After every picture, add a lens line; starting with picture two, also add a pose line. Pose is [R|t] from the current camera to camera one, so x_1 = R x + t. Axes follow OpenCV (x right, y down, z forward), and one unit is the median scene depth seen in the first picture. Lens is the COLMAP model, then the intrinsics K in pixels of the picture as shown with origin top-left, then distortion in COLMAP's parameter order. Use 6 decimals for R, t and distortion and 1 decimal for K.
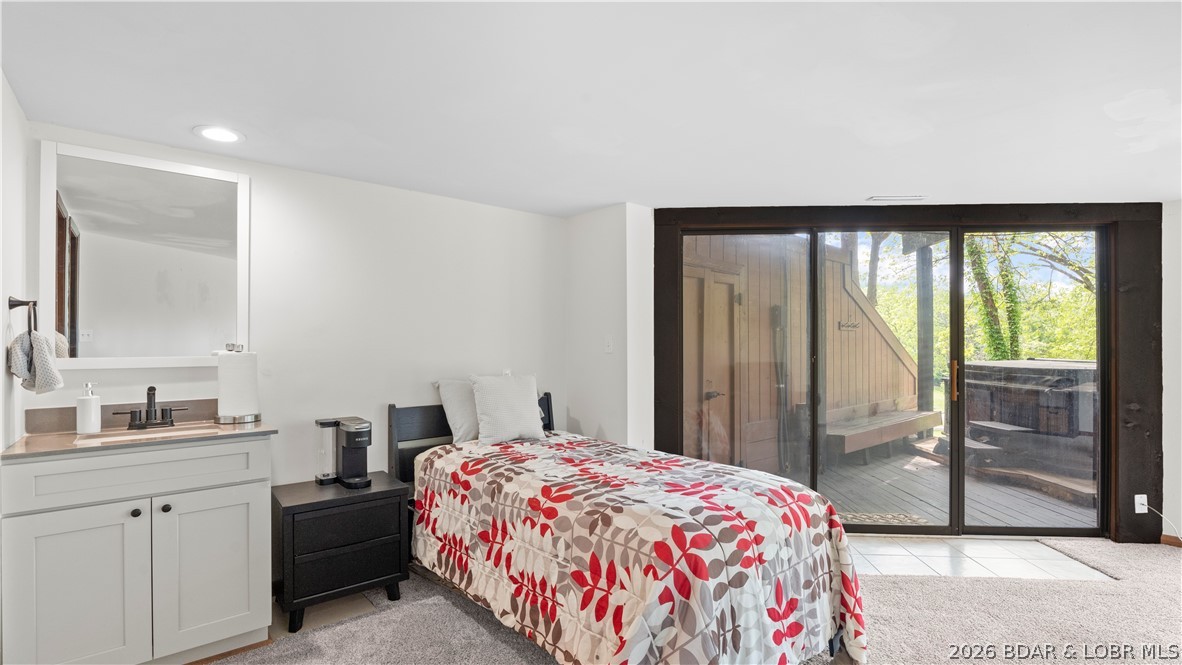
lens RADIAL K [[535.6, 0, 590.8], [0, 535.6, 324.2], [0, 0, 1]] dist [-0.000891, 0.000532]
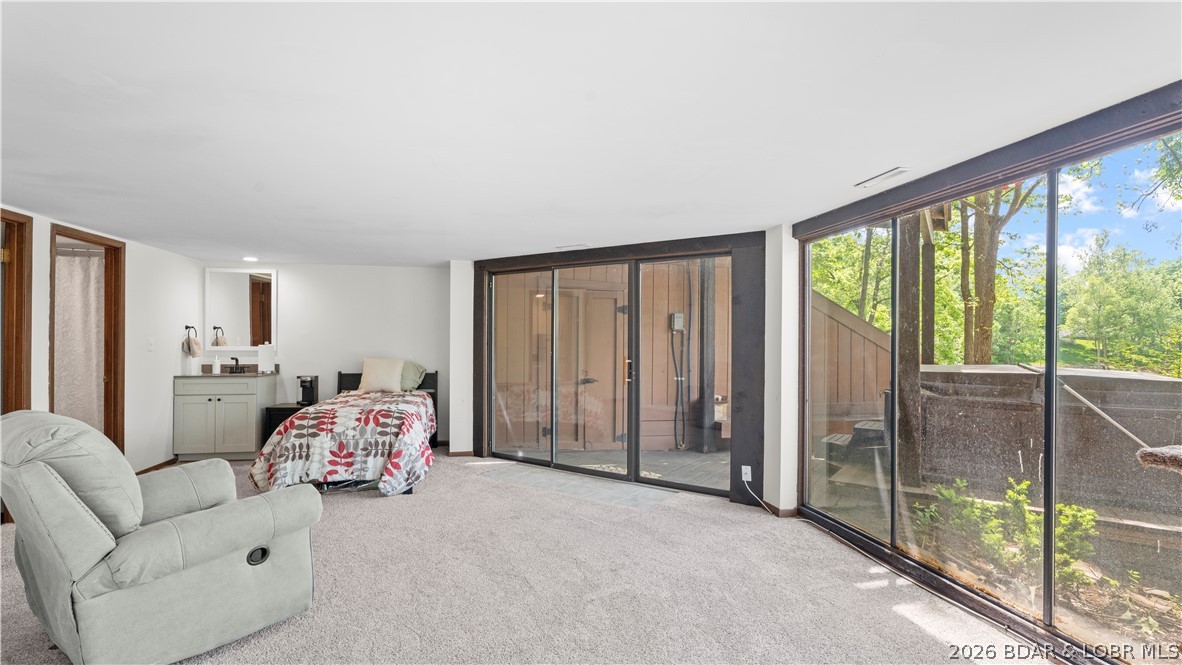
lens RADIAL K [[544.4, 0, 591.6], [0, 544.4, 336.5], [0, 0, 1]] dist [0.003850, 0.000126]
pose [[0.864160, -0.000260, -0.503217, 1.901654], [0.008707, 0.999858, 0.014435, -0.009499], [0.503142, -0.016856, 0.864039, -0.392867]]
